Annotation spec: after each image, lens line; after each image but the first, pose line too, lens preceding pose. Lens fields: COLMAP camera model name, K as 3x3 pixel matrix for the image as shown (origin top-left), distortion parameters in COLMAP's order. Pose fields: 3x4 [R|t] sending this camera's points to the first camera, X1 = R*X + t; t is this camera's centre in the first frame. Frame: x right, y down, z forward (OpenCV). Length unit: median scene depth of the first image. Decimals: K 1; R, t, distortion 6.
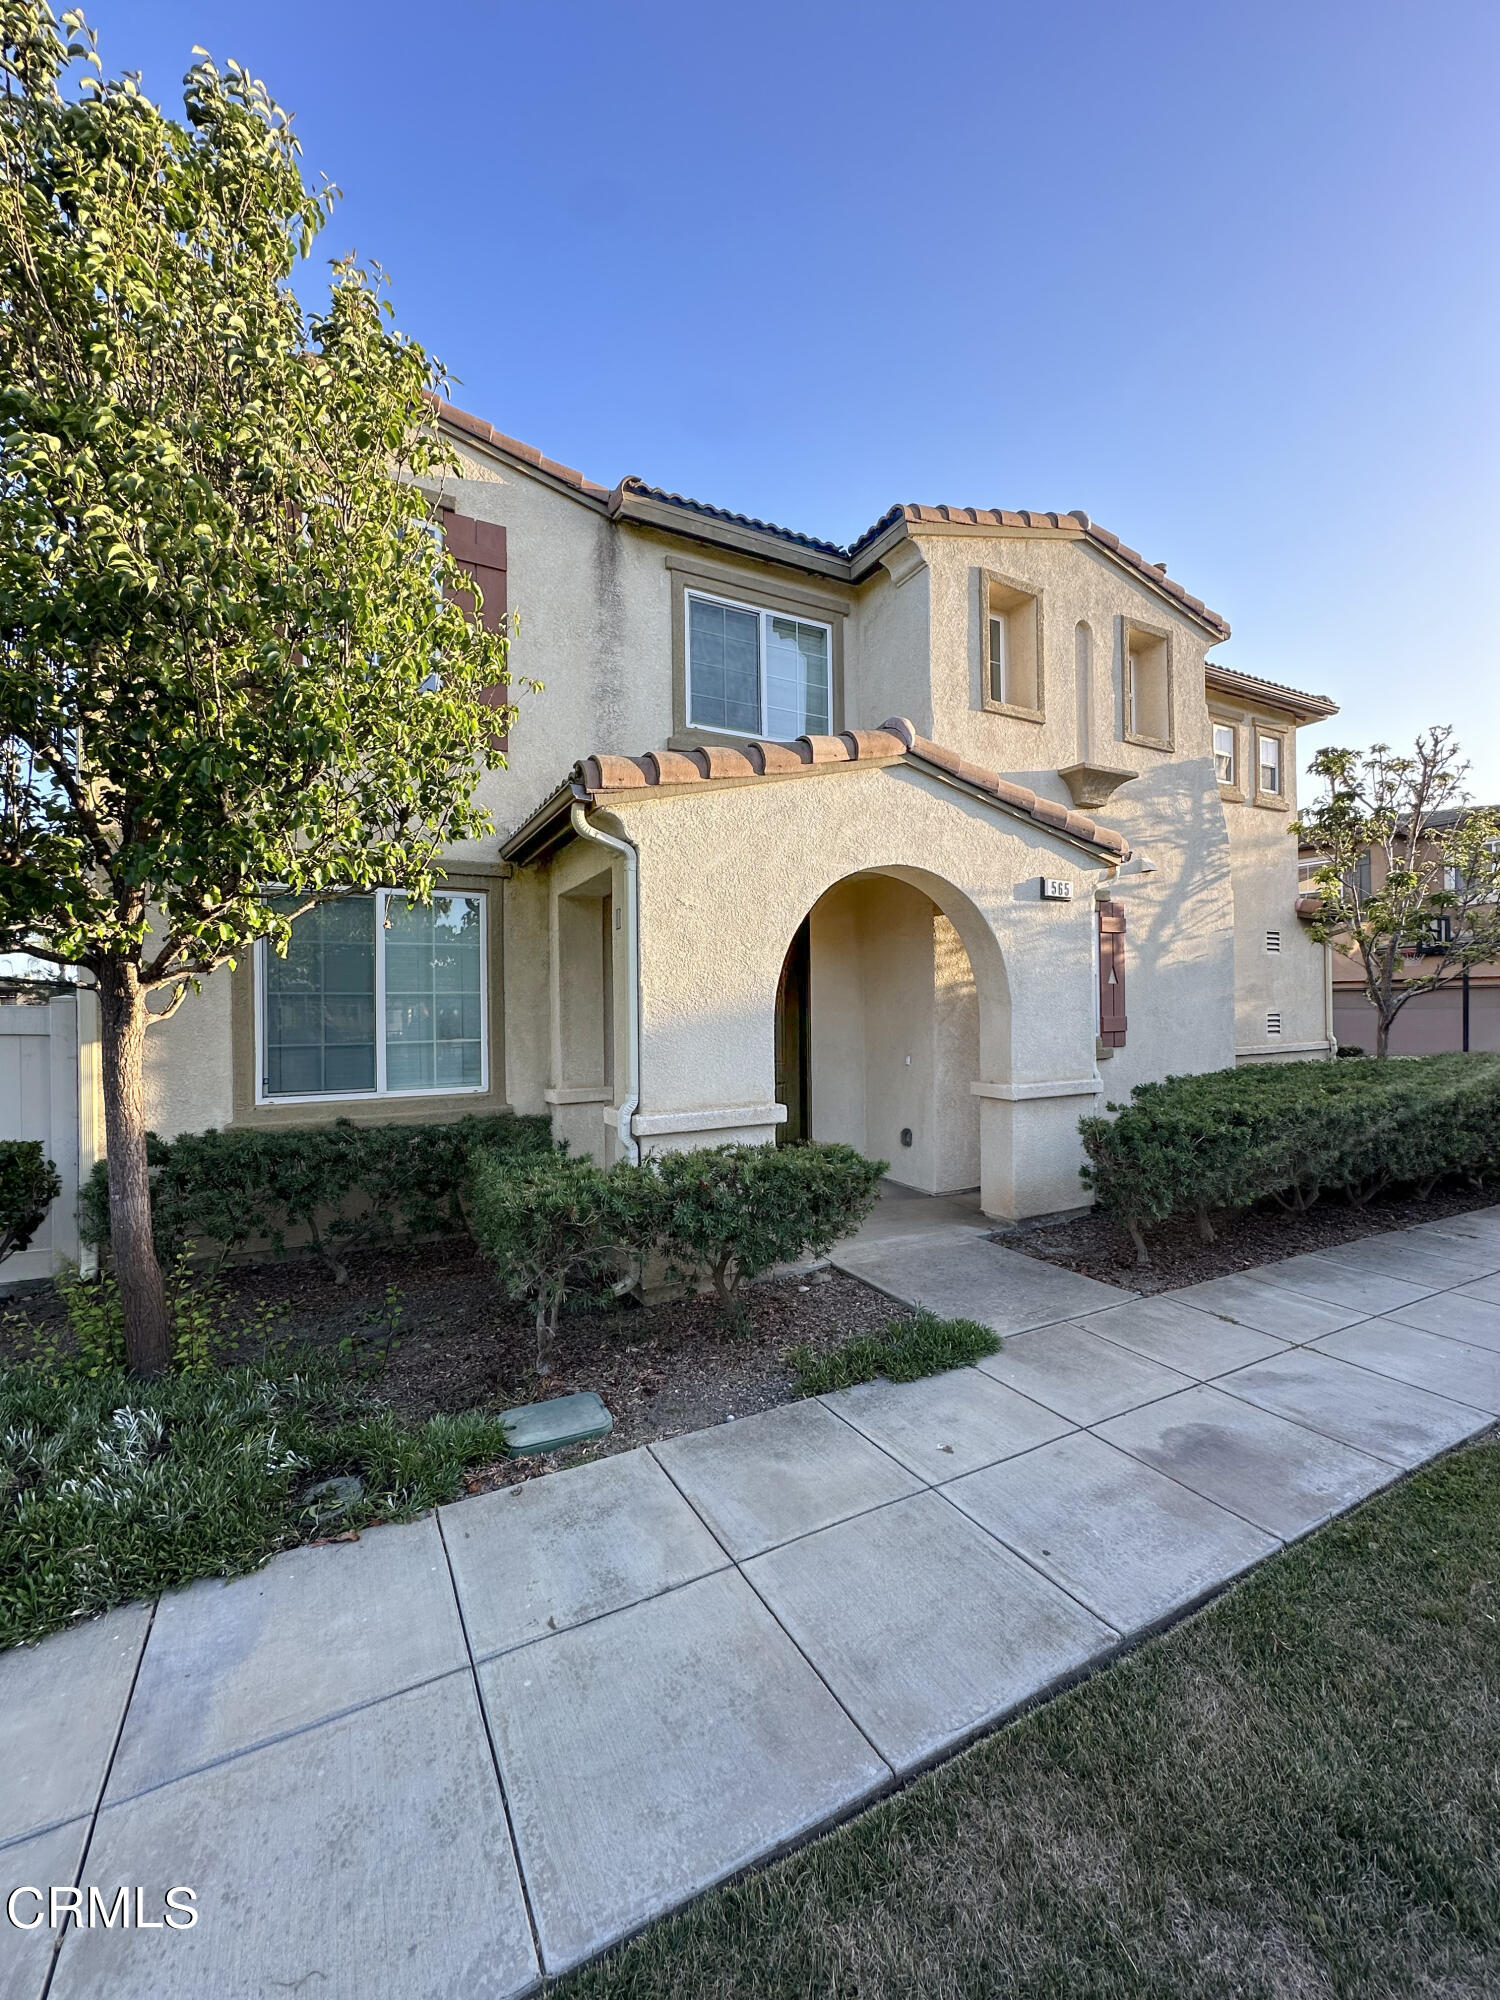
lens RADIAL K [[800.2, 0, 745.3], [0, 800.2, 1001.1], [0, 0, 1]] dist [-0.005855, 0.001639]
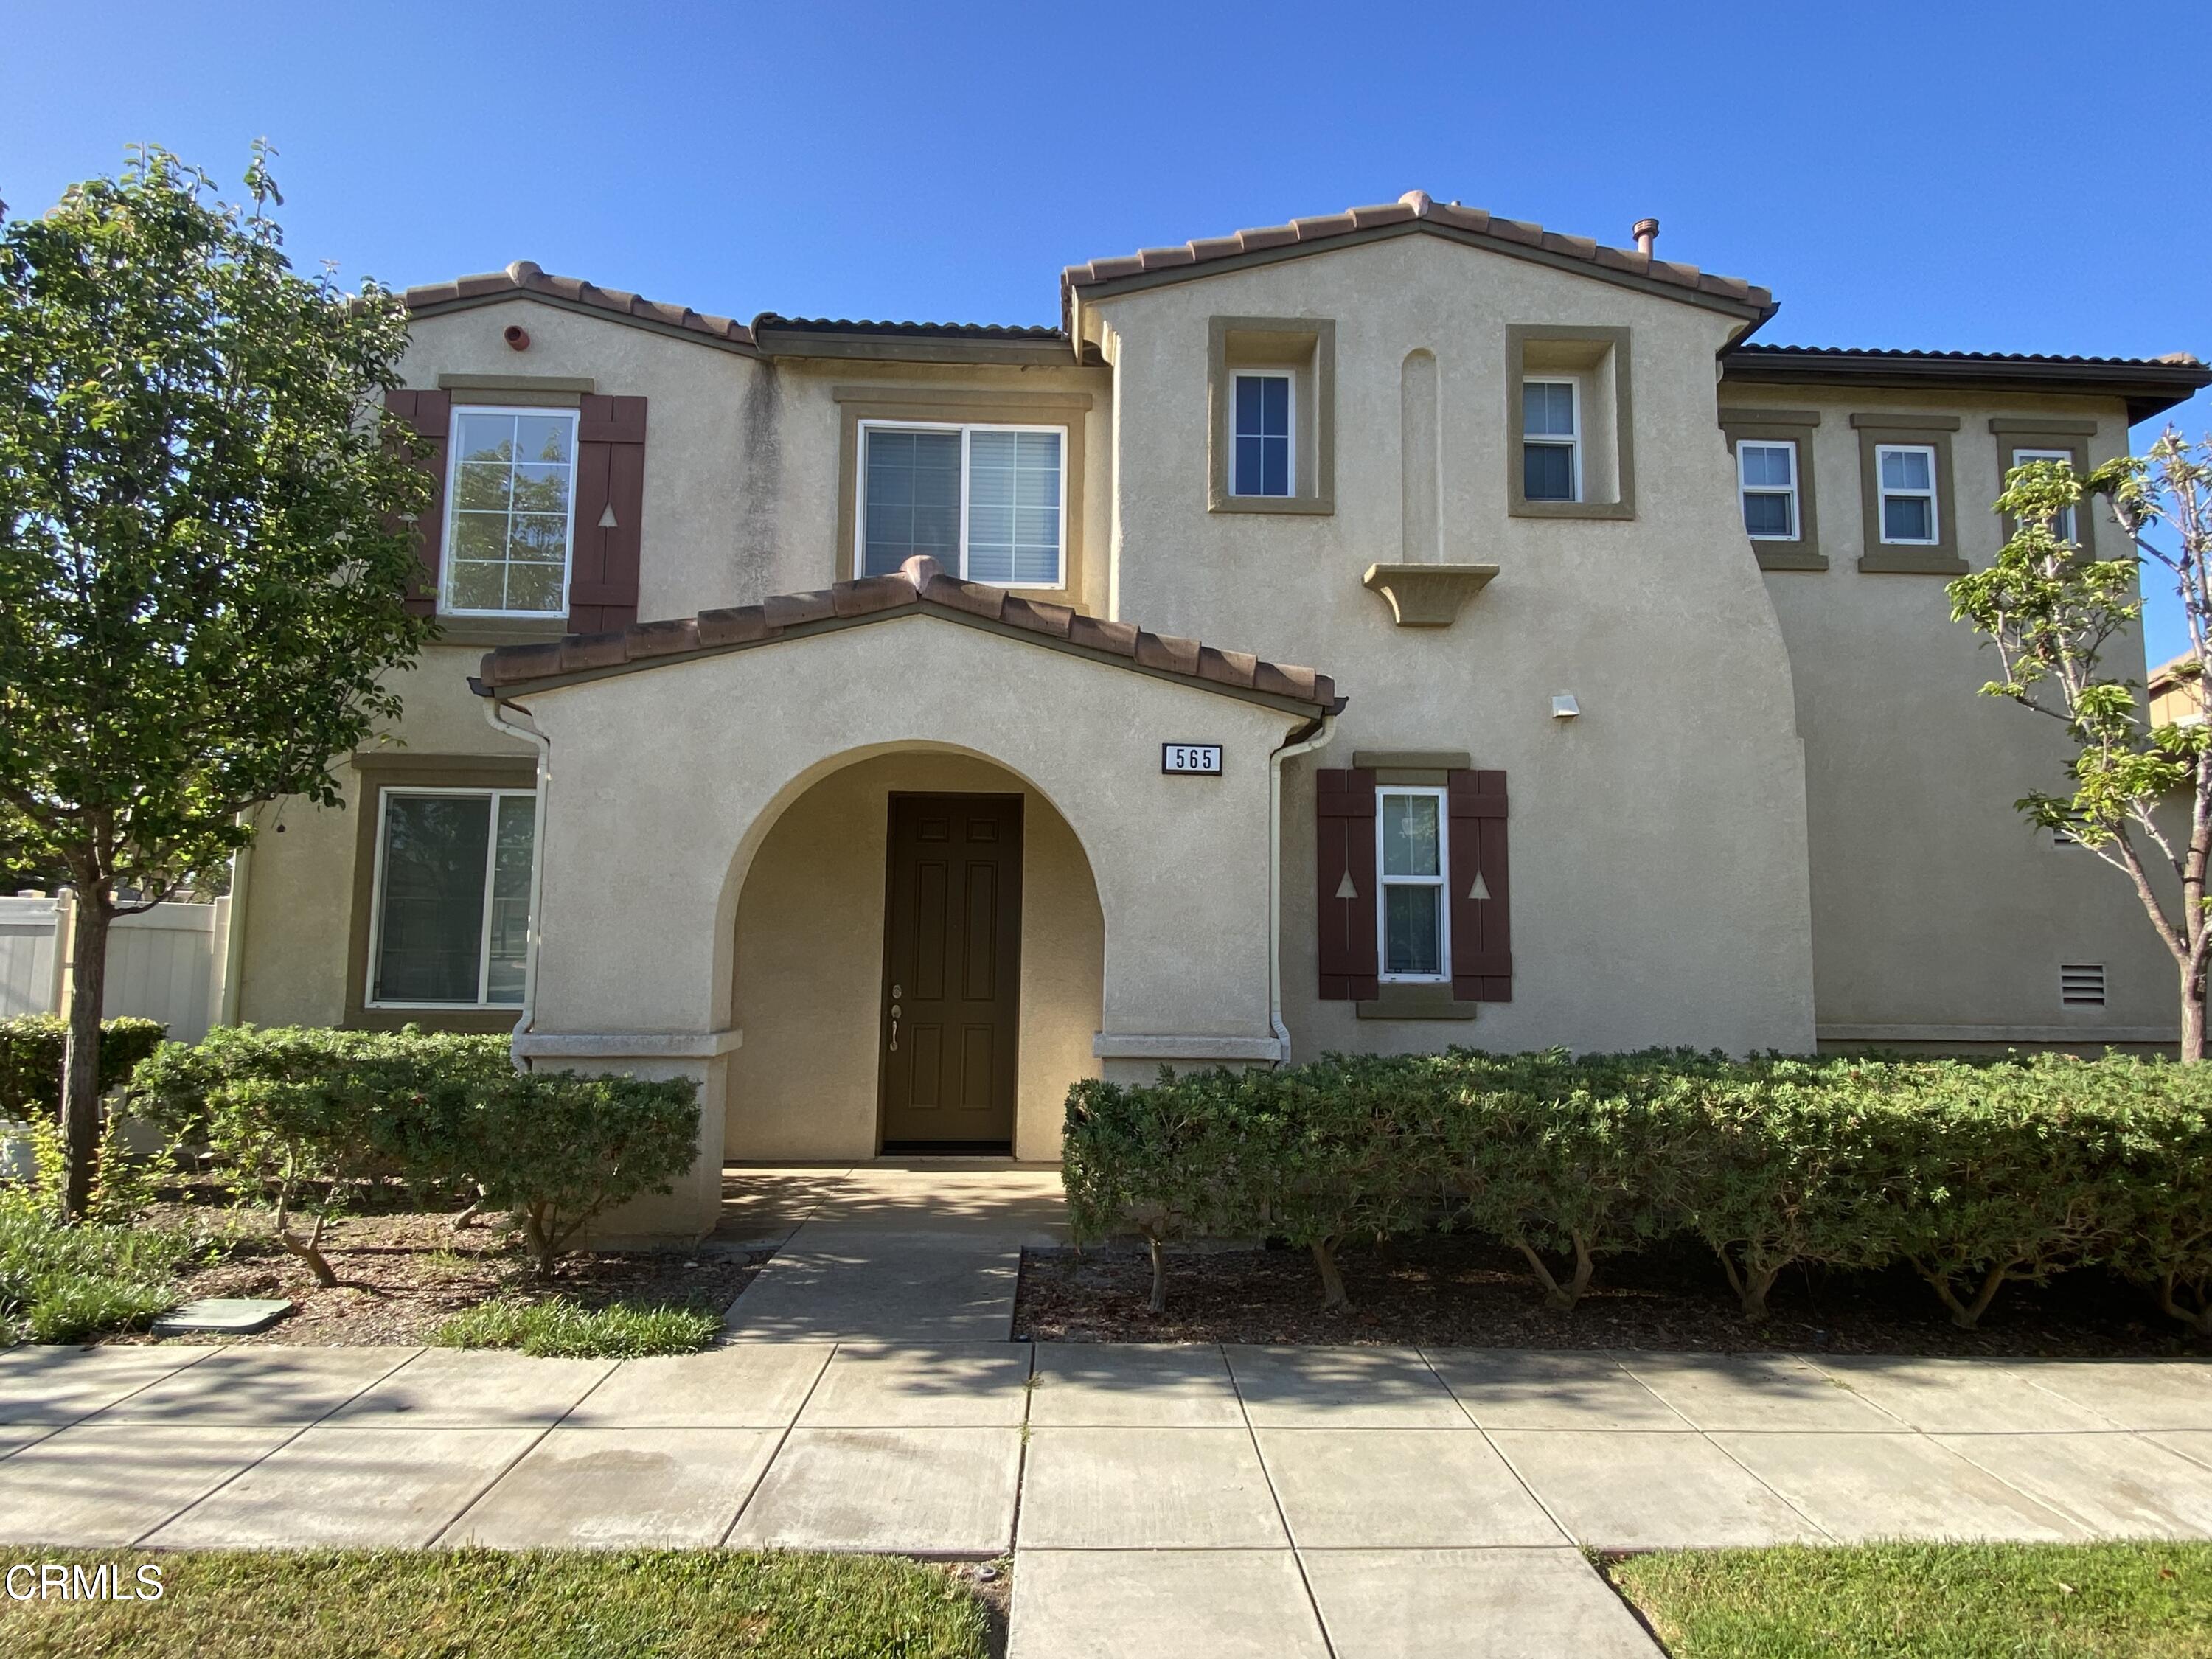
lens RADIAL K [[1162.4, 0, 1092.4], [0, 1162.4, 817.5], [0, 0, 1]] dist [0.025874, -0.022761]
pose [[0.896463, -0.020988, -0.442621, 0.691172], [-0.021603, 0.995620, -0.090963, 0.004788], [0.442591, 0.091107, 0.892083, 0.055283]]
